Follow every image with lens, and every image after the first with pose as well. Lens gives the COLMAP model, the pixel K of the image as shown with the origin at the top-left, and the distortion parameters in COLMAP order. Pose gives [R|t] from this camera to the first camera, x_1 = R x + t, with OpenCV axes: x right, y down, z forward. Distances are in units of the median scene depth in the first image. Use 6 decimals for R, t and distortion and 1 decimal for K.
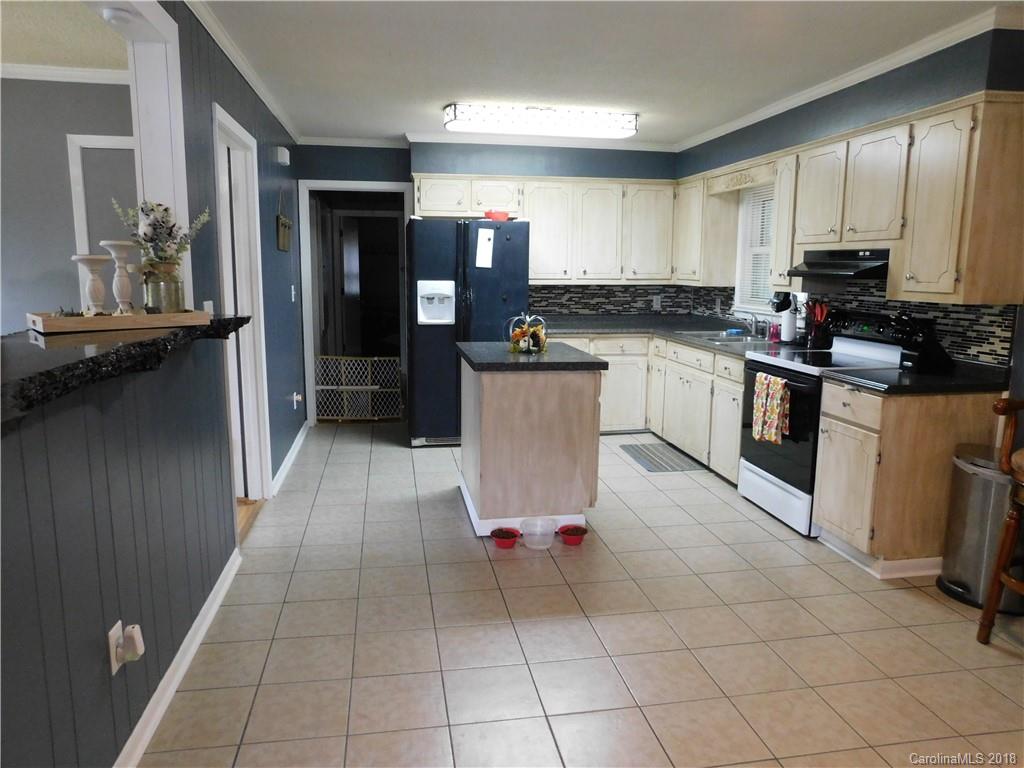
lens RADIAL K [[704.3, 0, 515.1], [0, 704.3, 383.8], [0, 0, 1]] dist [-0.080577, 0.068348]
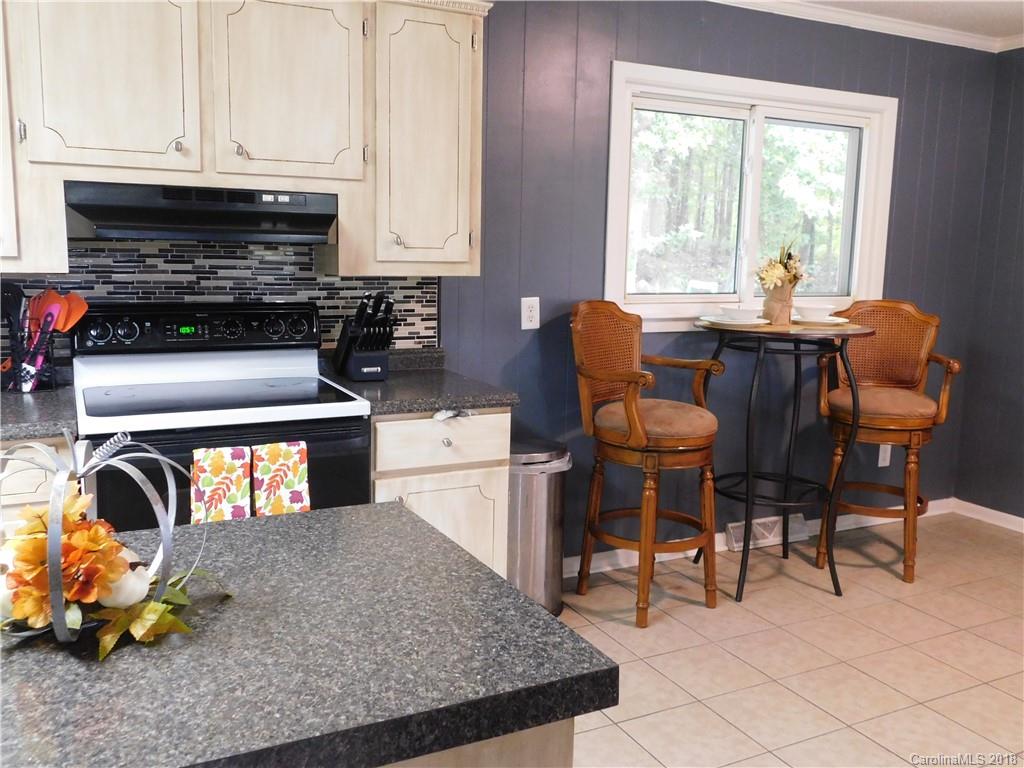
lens RADIAL K [[897.2, 0, 518.0], [0, 897.2, 383.9], [0, 0, 1]] dist [-0.003075, 0.001161]
pose [[-0.290598, -0.158679, 0.943596, -0.294508], [0.132217, 0.970034, 0.203844, -0.171802], [-0.947666, 0.183996, -0.260910, 1.080839]]
